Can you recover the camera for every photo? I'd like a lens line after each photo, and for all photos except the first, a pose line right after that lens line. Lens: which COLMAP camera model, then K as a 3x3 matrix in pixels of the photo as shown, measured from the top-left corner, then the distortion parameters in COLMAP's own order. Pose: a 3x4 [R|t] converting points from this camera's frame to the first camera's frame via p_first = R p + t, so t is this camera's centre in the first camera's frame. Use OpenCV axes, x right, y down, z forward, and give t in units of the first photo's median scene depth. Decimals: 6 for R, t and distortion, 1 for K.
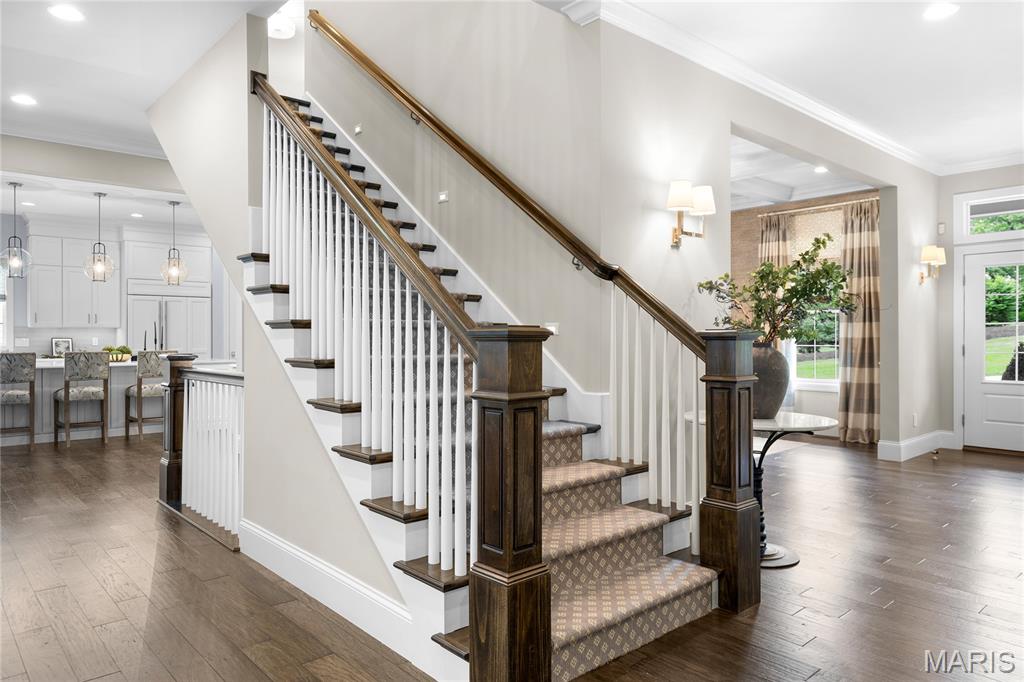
lens RADIAL K [[663.7, 0, 508.4], [0, 663.7, 335.5], [0, 0, 1]] dist [-0.000672, -0.002760]
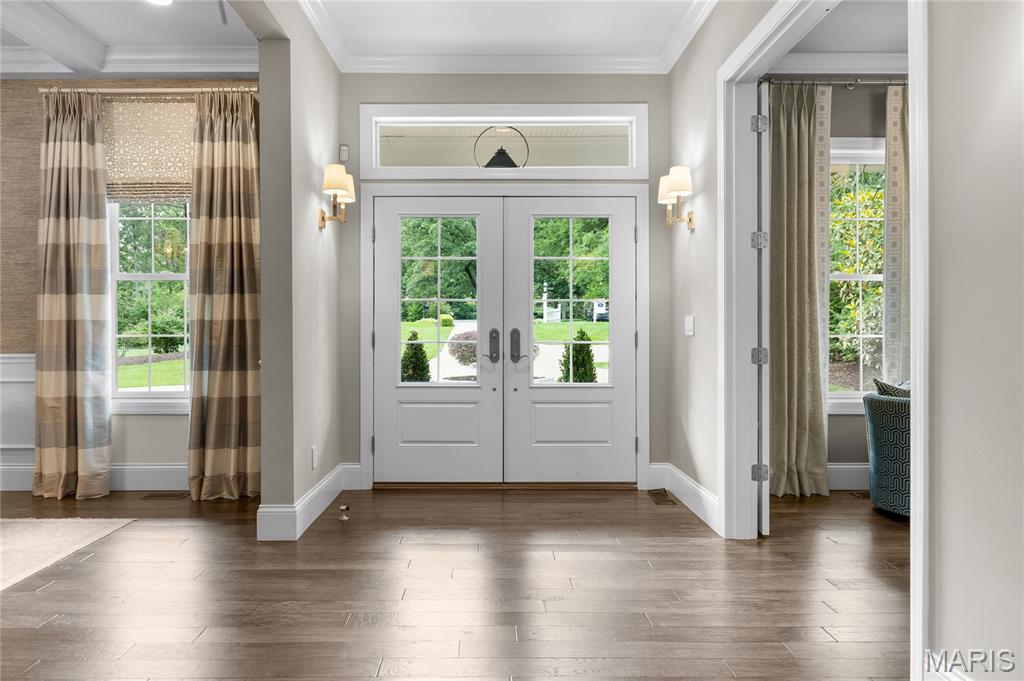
lens RADIAL K [[704.6, 0, 511.5], [0, 704.6, 341.2], [0, 0, 1]] dist [-0.005947, 0.000907]
pose [[0.635227, -0.004771, 0.772311, 0.211705], [-0.002981, 0.999958, 0.008629, 0.015956], [-0.772320, -0.007783, 0.635186, 0.410720]]
